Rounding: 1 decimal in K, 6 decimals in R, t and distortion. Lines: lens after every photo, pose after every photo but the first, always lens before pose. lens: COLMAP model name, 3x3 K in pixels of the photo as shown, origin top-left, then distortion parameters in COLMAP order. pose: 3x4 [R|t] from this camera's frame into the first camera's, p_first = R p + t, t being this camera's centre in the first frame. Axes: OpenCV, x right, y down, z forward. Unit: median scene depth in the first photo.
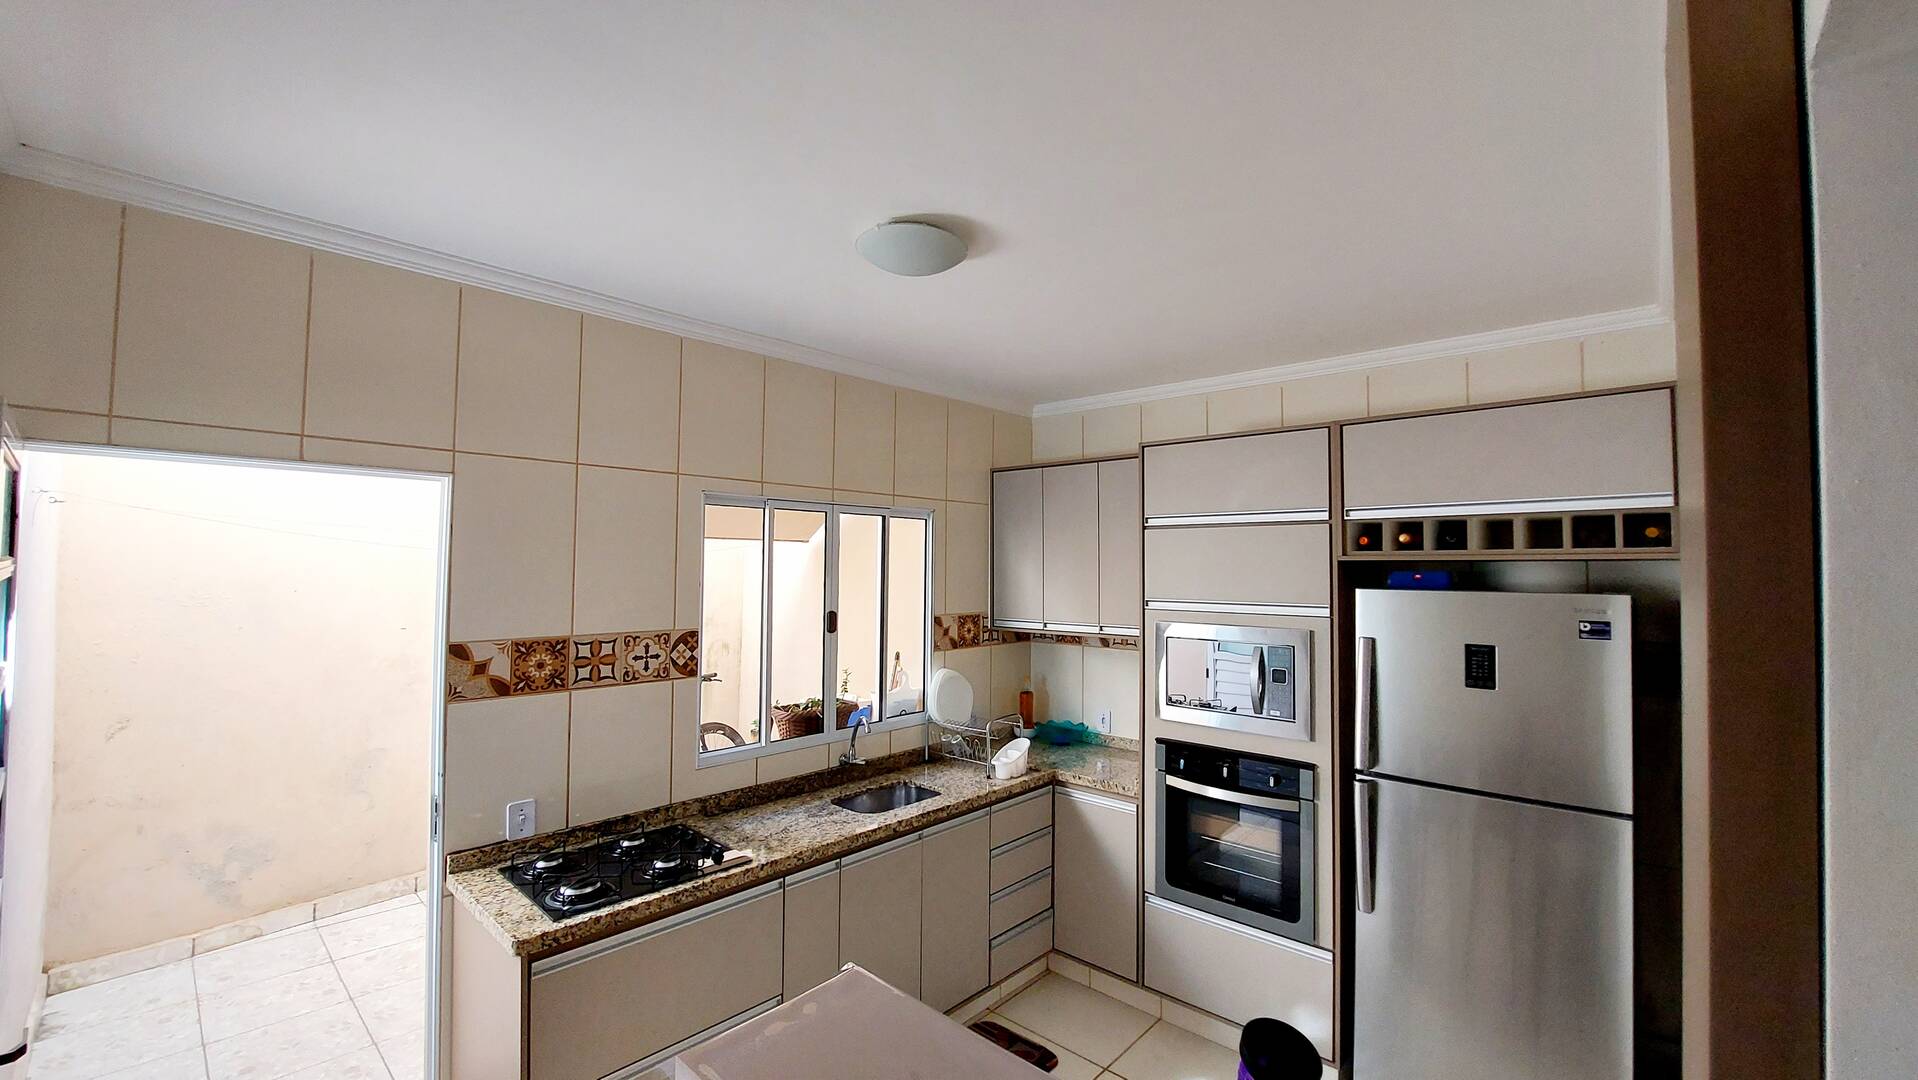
lens RADIAL K [[781.8, 0, 979.3], [0, 781.8, 537.4], [0, 0, 1]] dist [-0.017444, -0.000528]
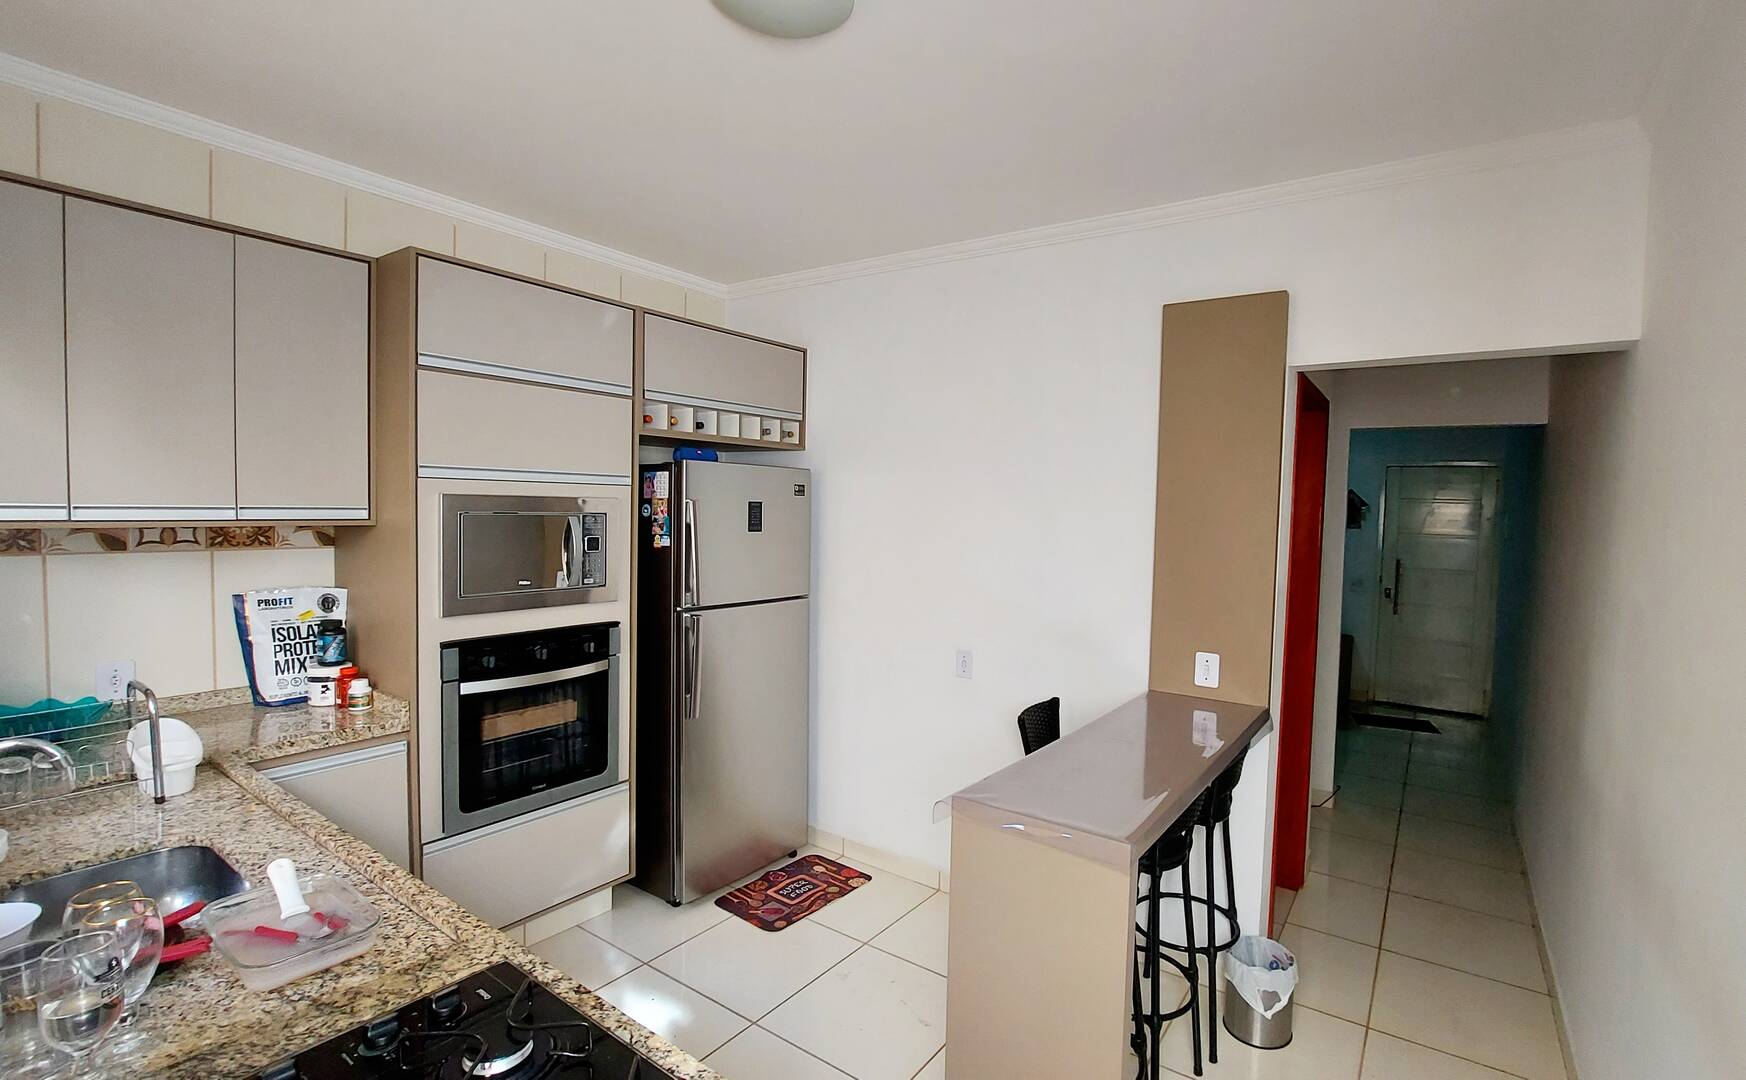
lens RADIAL K [[767.0, 0, 987.2], [0, 767.0, 541.4], [0, 0, 1]] dist [-0.016385, 0.000198]
pose [[-0.196459, -0.057205, 0.978842, -0.626681], [-0.065952, 0.996807, 0.045018, 0.088153], [-0.978291, -0.055713, -0.199604, 0.636046]]
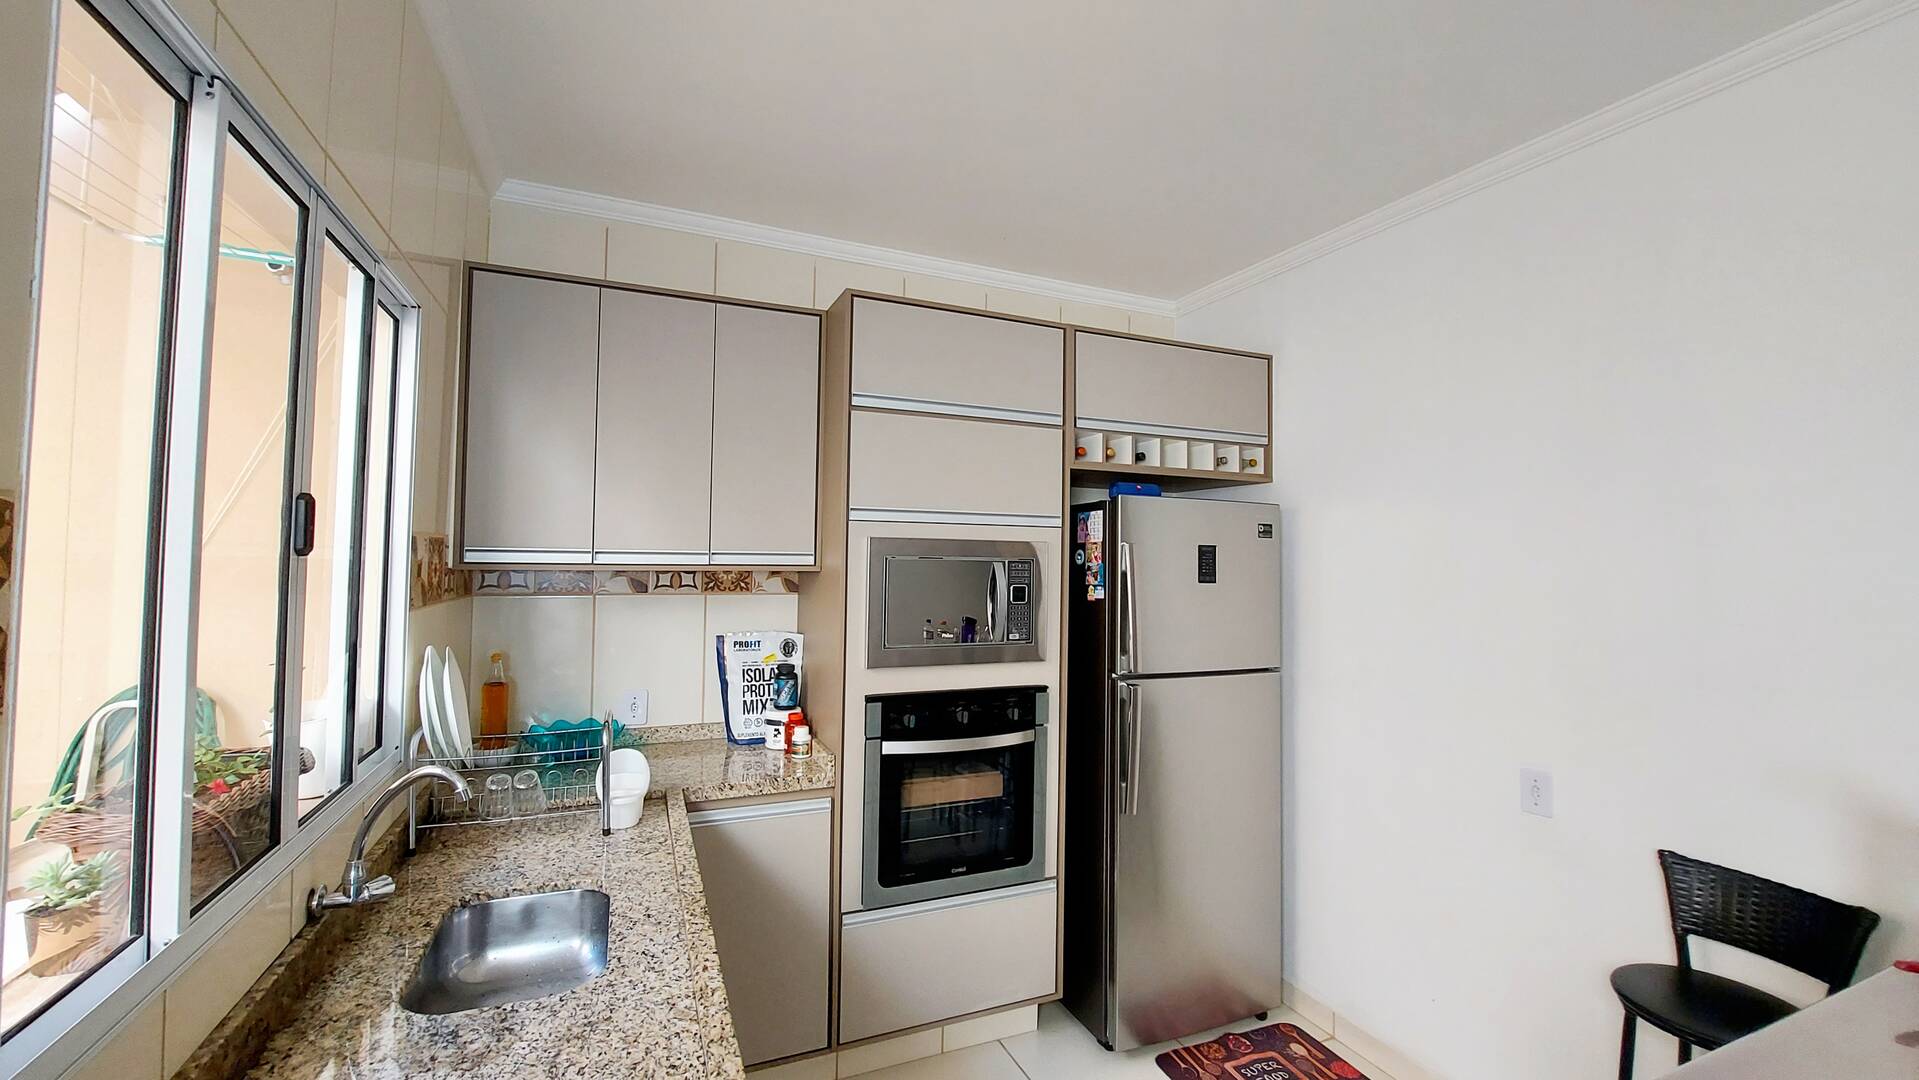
lens RADIAL K [[782.2, 0, 970.4], [0, 782.2, 531.7], [0, 0, 1]] dist [-0.017444, -0.000528]
pose [[0.405268, 0.032129, 0.913633, -0.413857], [-0.045767, 0.998842, -0.014825, 0.112394], [-0.913052, -0.035806, 0.406269, 0.630453]]
